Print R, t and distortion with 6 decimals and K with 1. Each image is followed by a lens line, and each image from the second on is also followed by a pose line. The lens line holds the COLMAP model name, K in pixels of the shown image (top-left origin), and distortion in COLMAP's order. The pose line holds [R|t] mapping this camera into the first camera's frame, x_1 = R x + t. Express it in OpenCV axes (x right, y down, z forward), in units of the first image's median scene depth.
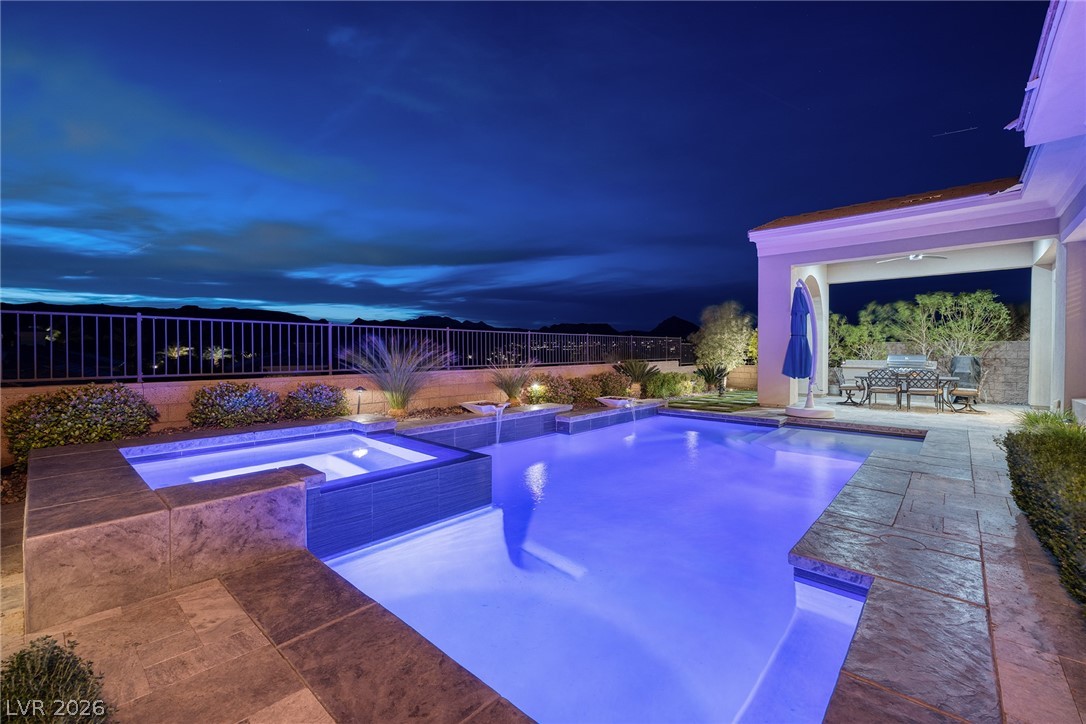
lens RADIAL K [[461.0, 0, 537.4], [0, 461.0, 348.3], [0, 0, 1]] dist [-0.000167, -0.000054]
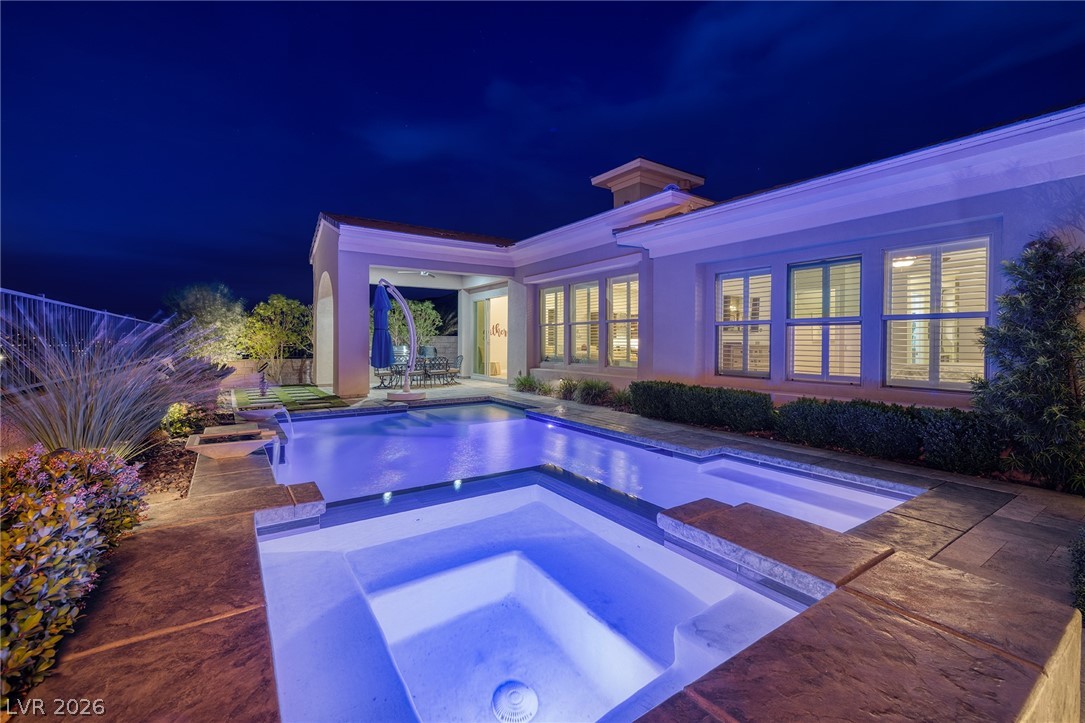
lens RADIAL K [[458.0, 0, 549.4], [0, 458.0, 345.3], [0, 0, 1]] dist [0.000353, 0.000028]
pose [[0.221568, -0.007799, 0.975114, -0.391740], [-0.002175, 0.999962, 0.008492, 0.000368], [-0.975143, -0.004003, 0.221542, 0.335017]]
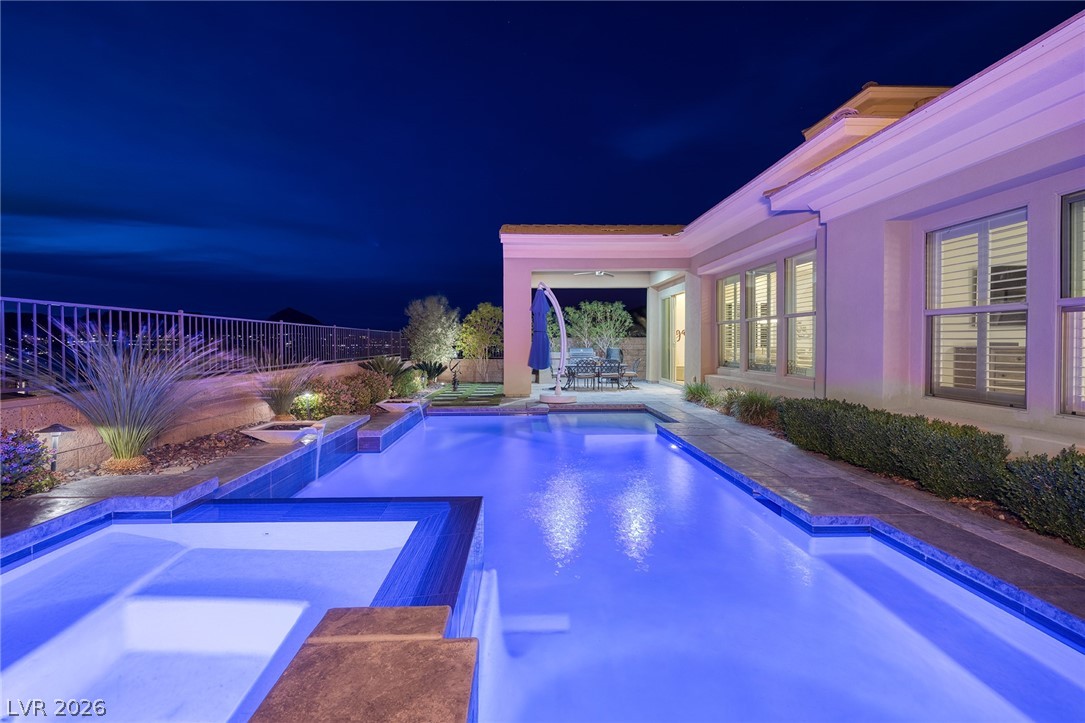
lens RADIAL K [[460.5, 0, 536.9], [0, 460.5, 347.8], [0, 0, 1]] dist [-0.000167, -0.000054]
pose [[0.714079, -0.009487, 0.700001, -0.216662], [0.002954, 0.999940, 0.010538, 0.000256], [-0.700059, -0.005457, 0.714064, 0.183291]]
